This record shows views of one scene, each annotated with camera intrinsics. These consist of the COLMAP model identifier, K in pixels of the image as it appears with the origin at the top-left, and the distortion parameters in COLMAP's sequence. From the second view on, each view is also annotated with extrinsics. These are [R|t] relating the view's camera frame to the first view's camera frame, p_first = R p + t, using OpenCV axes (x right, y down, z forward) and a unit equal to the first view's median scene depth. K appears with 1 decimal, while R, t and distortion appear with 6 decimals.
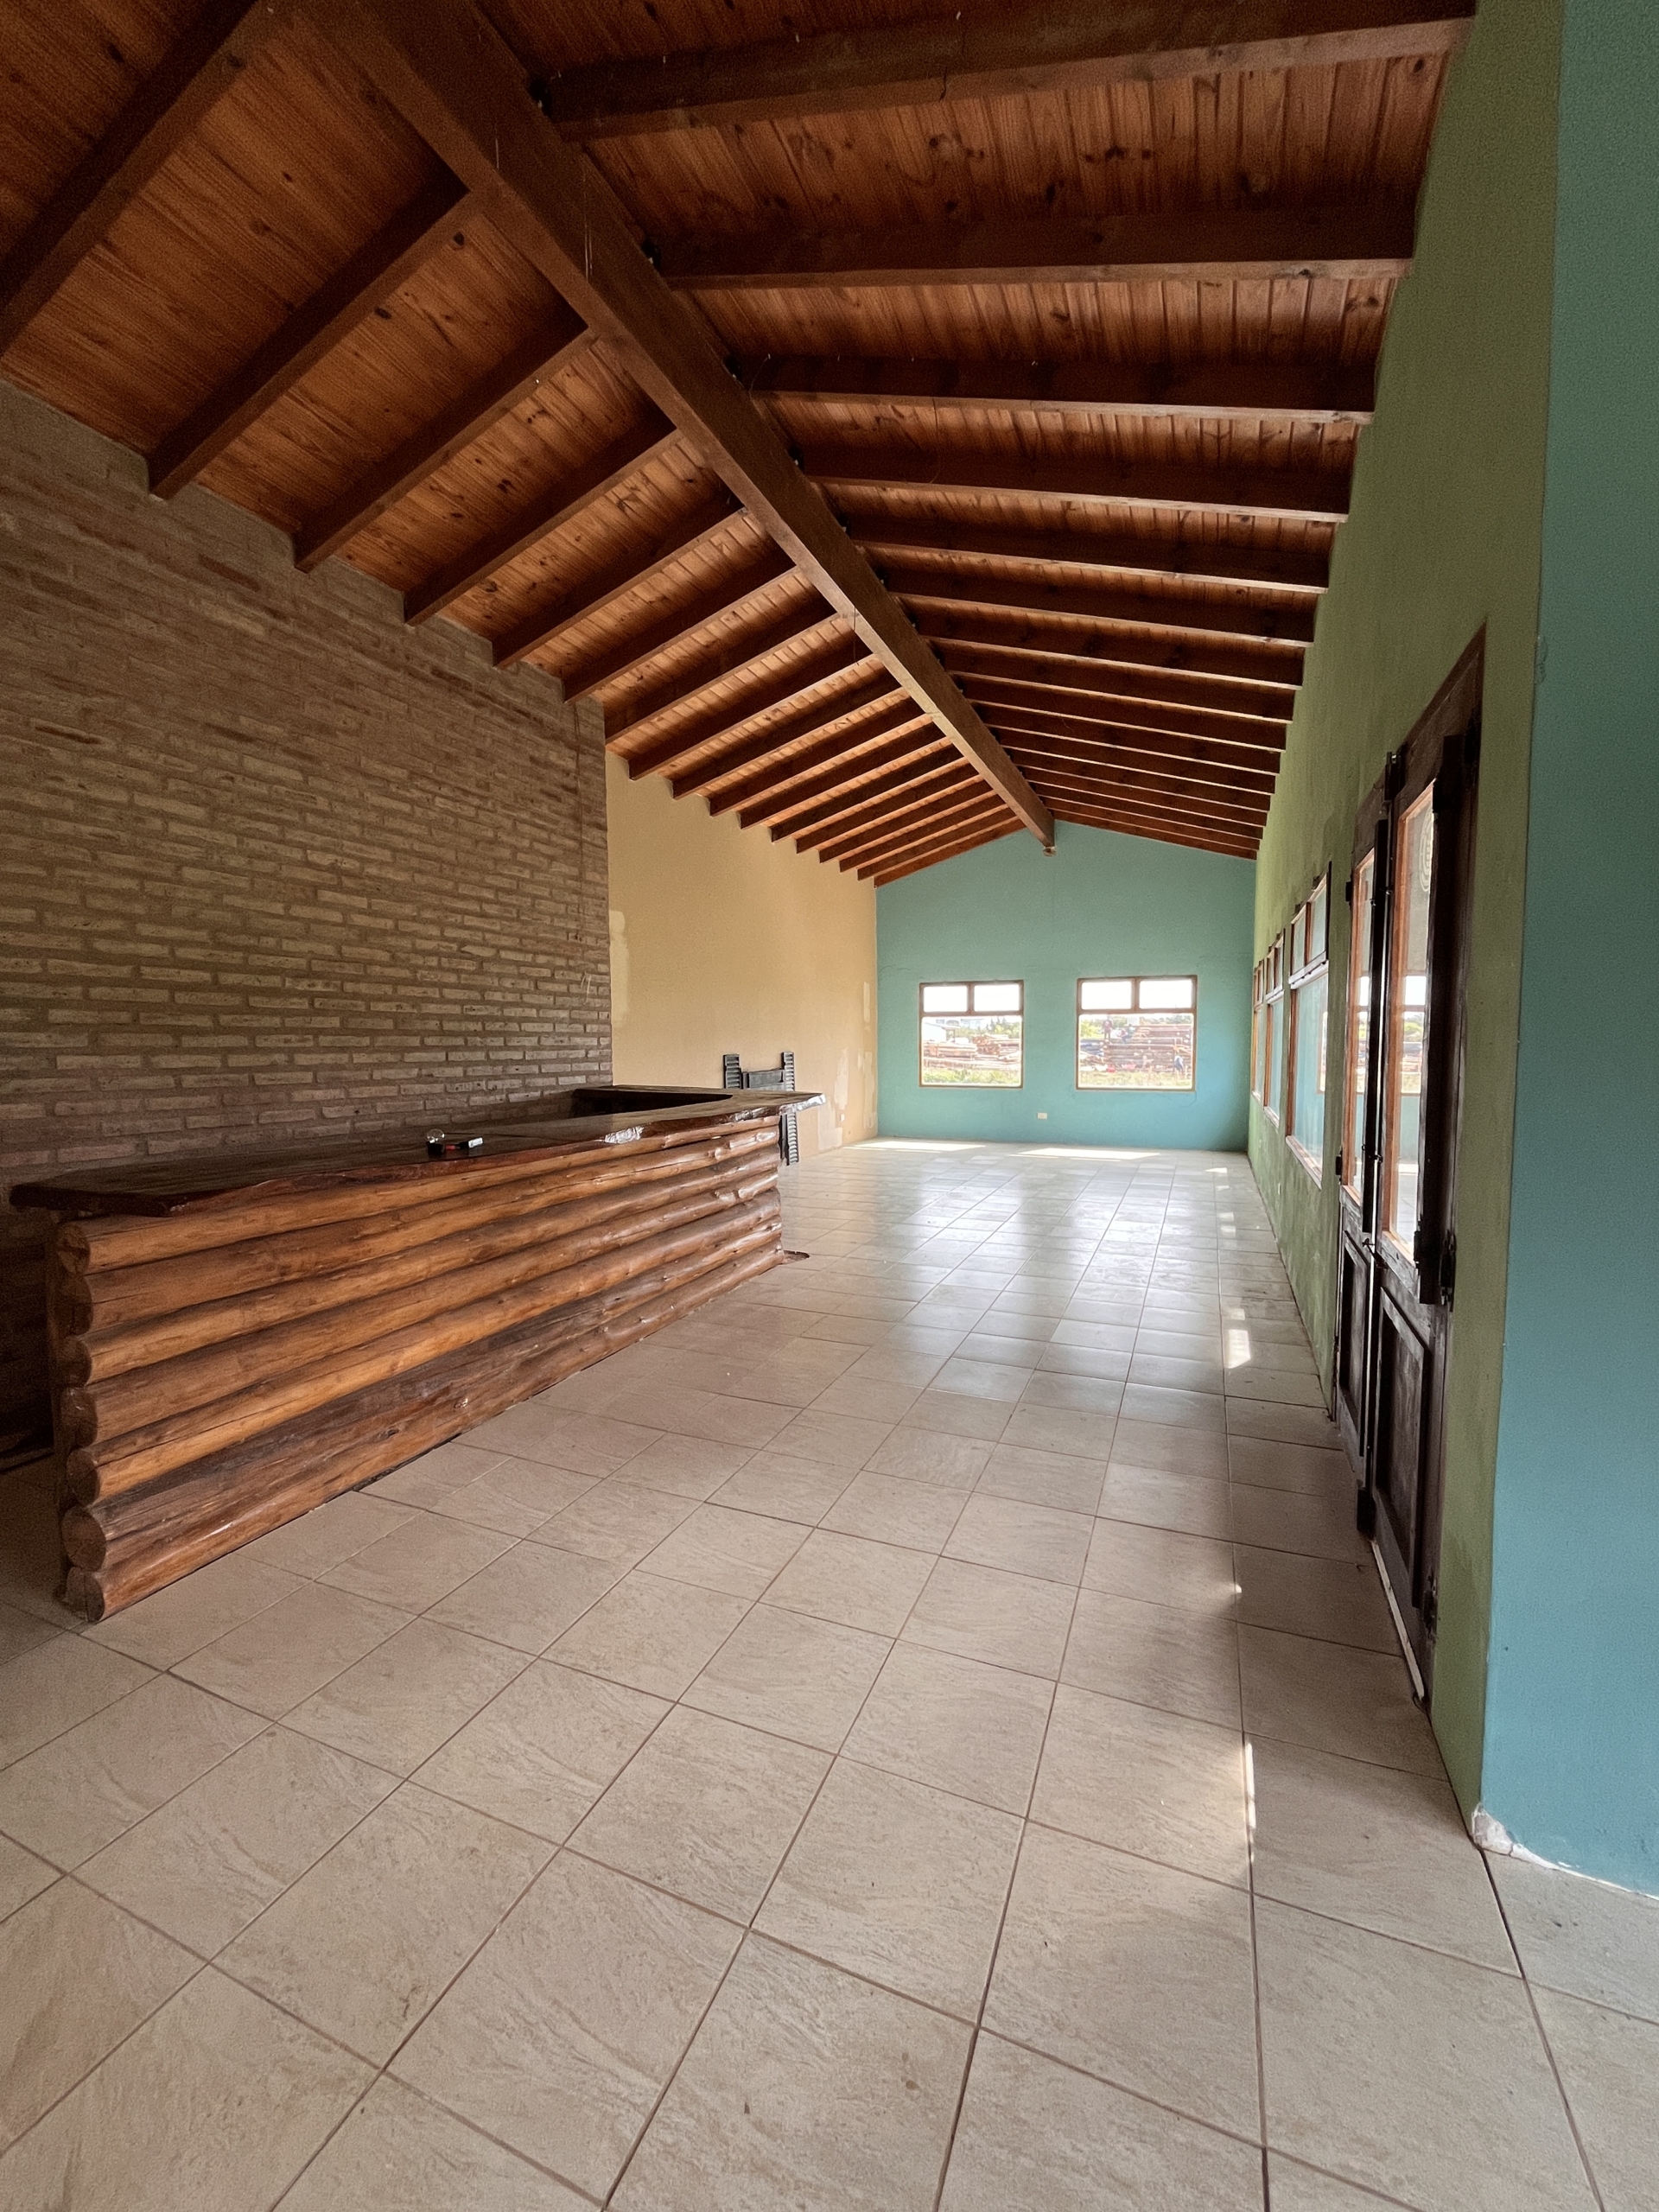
lens RADIAL K [[894.4, 0, 836.8], [0, 894.4, 1098.2], [0, 0, 1]] dist [-0.003968, 0.000553]
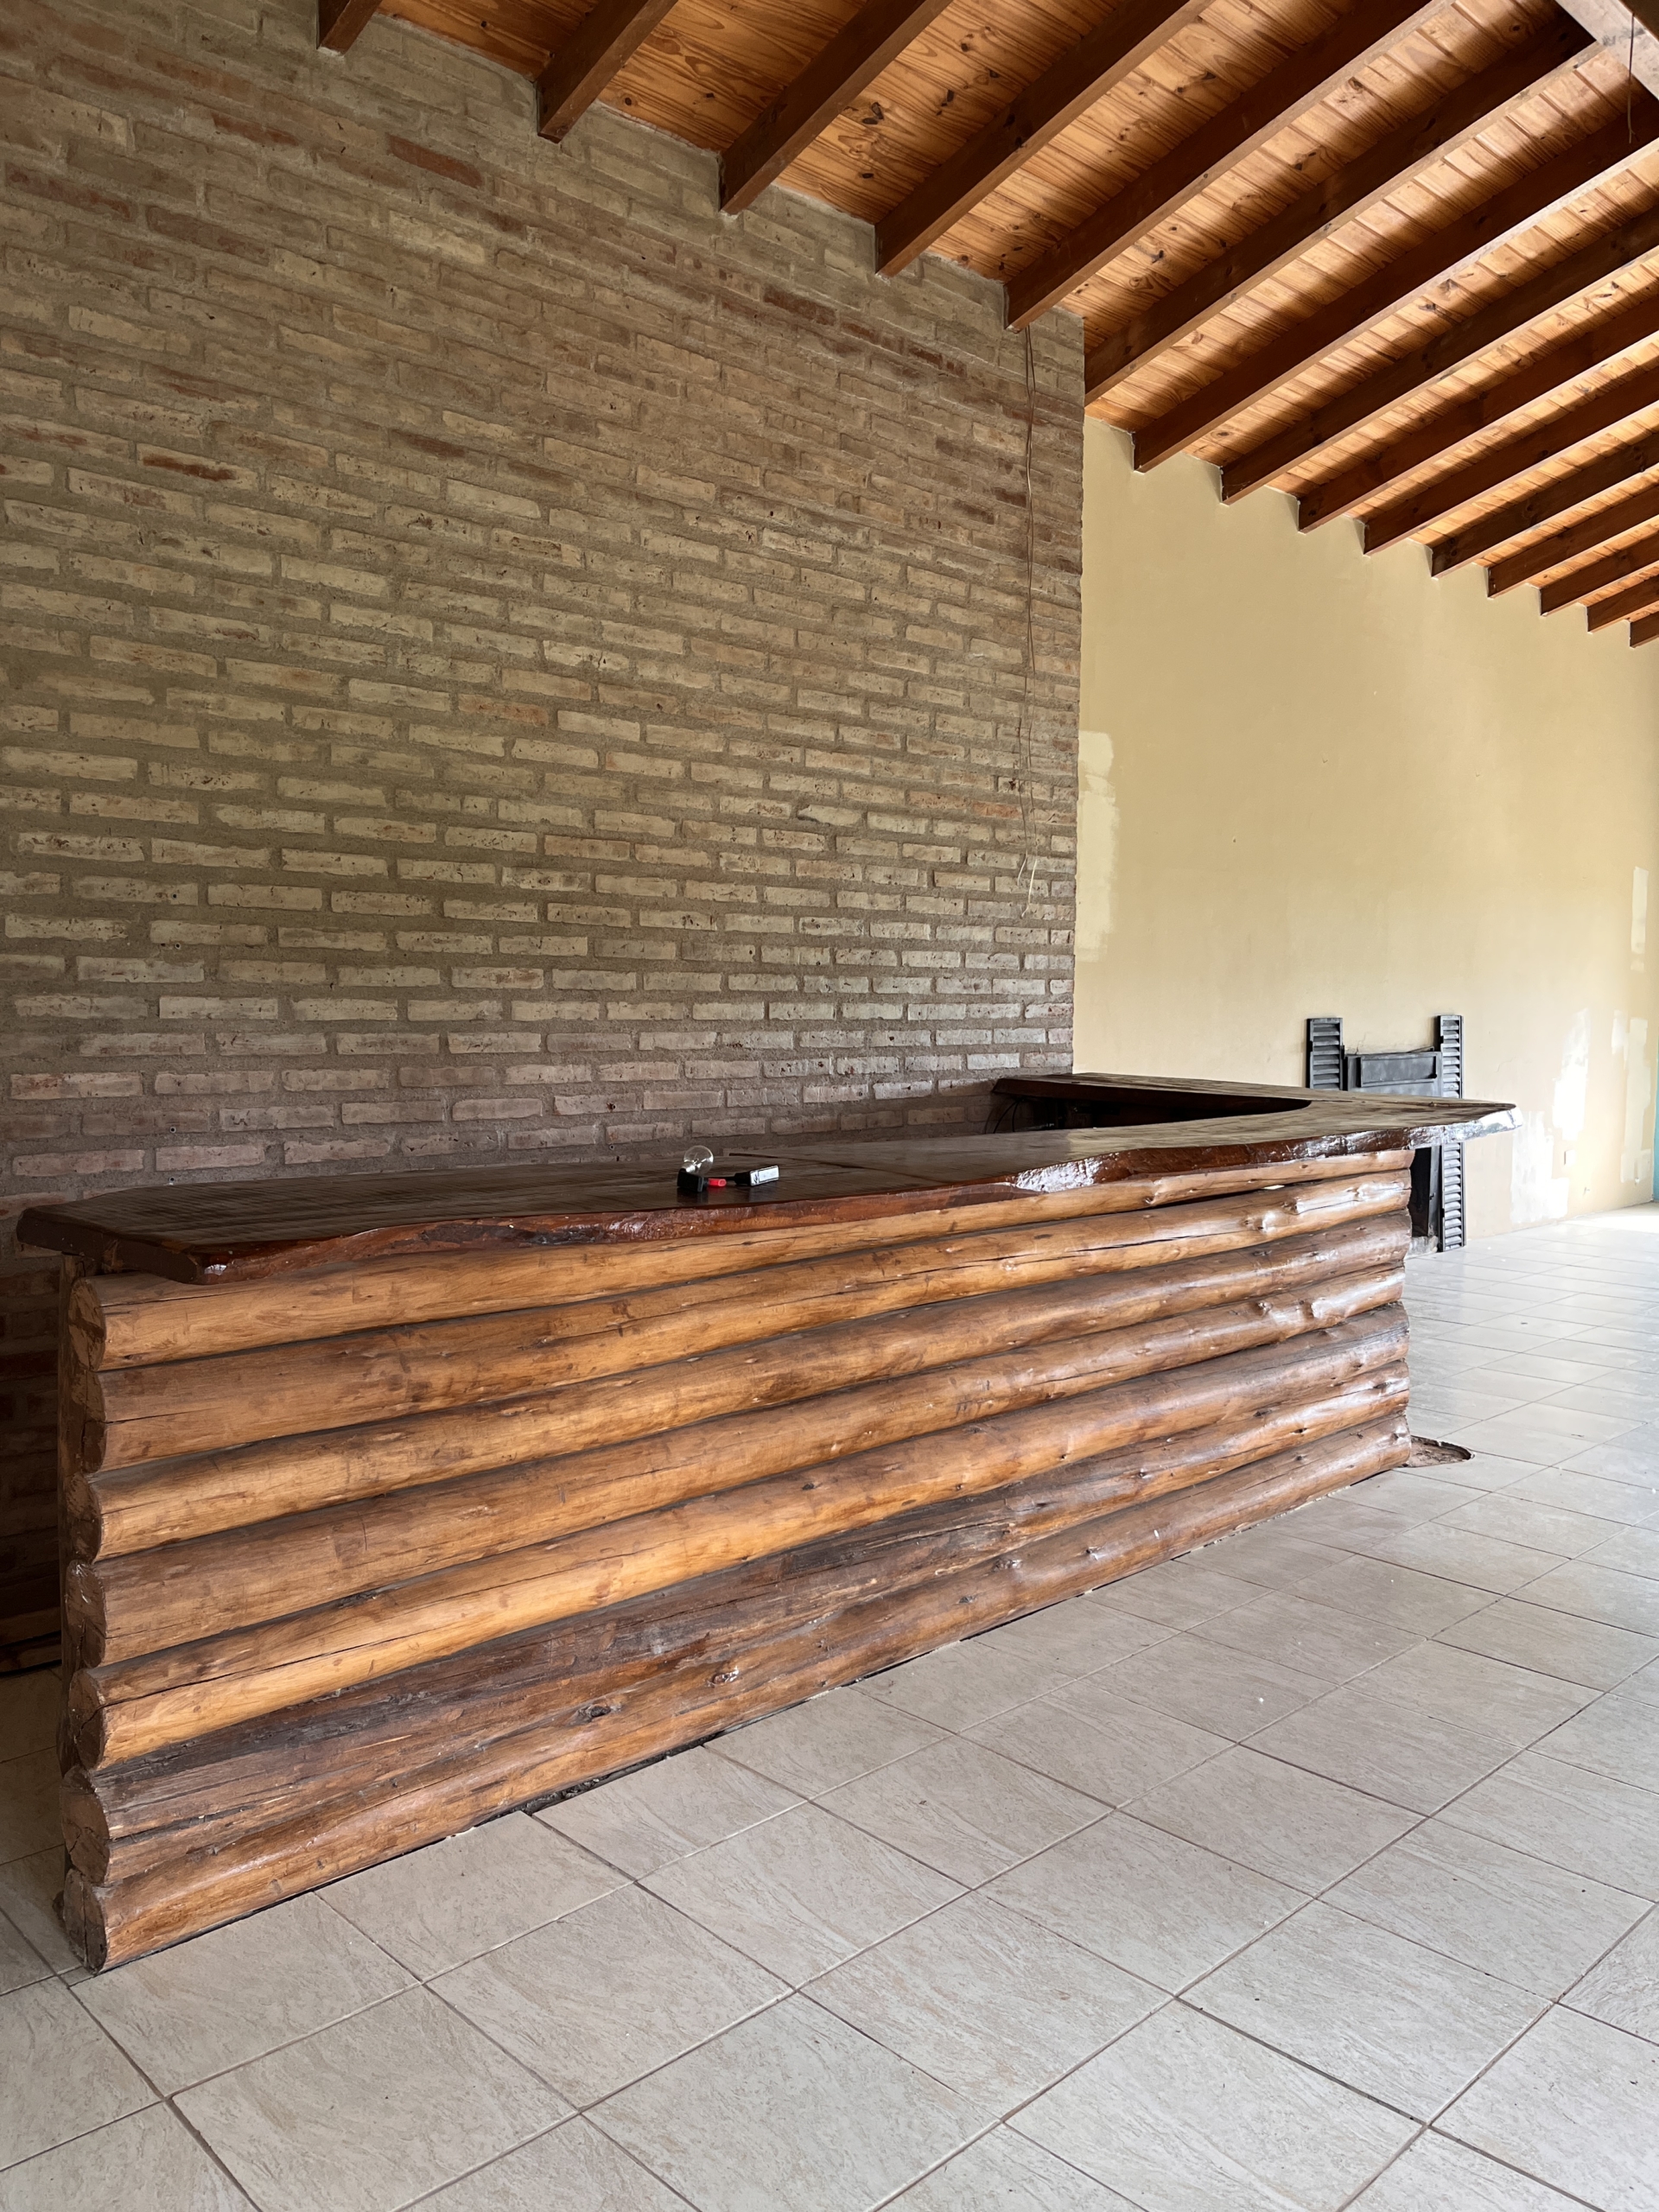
lens RADIAL K [[1676.7, 0, 828.7], [0, 1676.7, 1109.8], [0, 0, 1]] dist [0.053108, -0.076541]
pose [[0.915655, 0.039196, -0.400050, 0.010504], [-0.037129, 0.999227, 0.012918, -0.001539], [0.400247, 0.003025, 0.916402, 0.091822]]
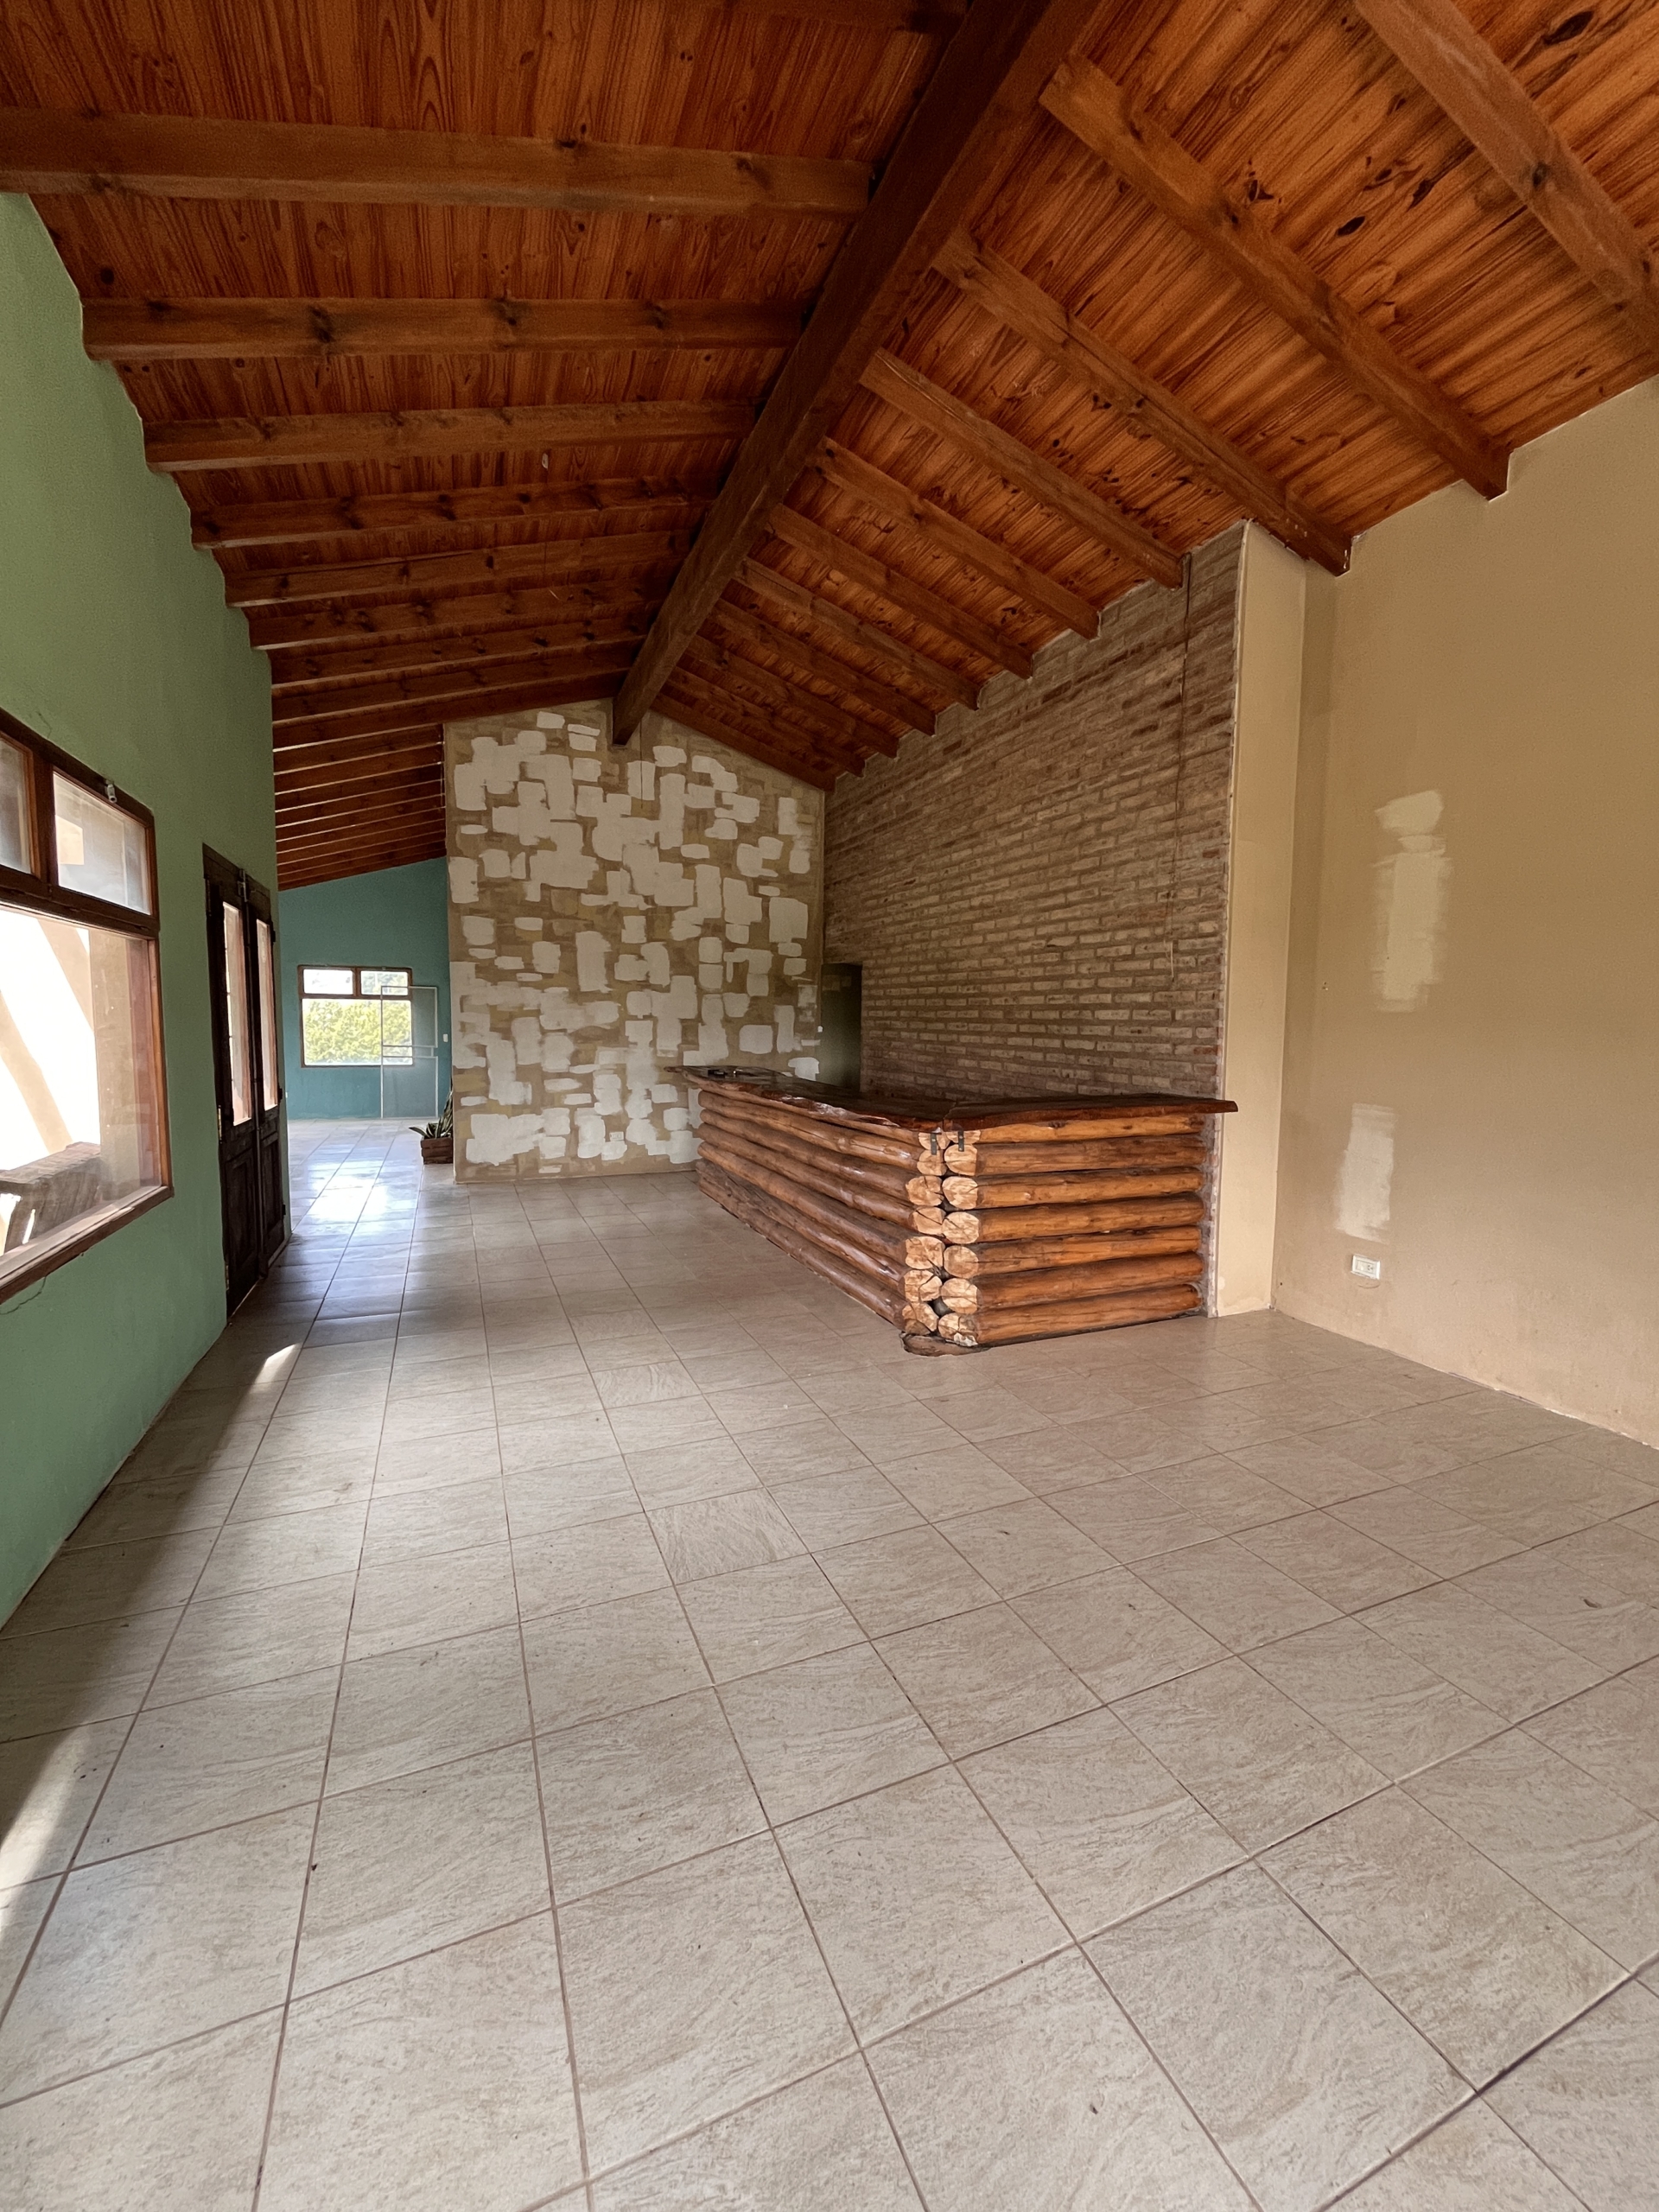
lens RADIAL K [[894.4, 0, 831.3], [0, 894.4, 1101.2], [0, 0, 1]] dist [-0.003968, 0.000553]
pose [[-0.699557, 0.055327, -0.712432, 0.633920], [-0.059448, 0.989036, 0.135181, -0.127162], [0.712100, 0.136919, -0.688597, 1.849454]]
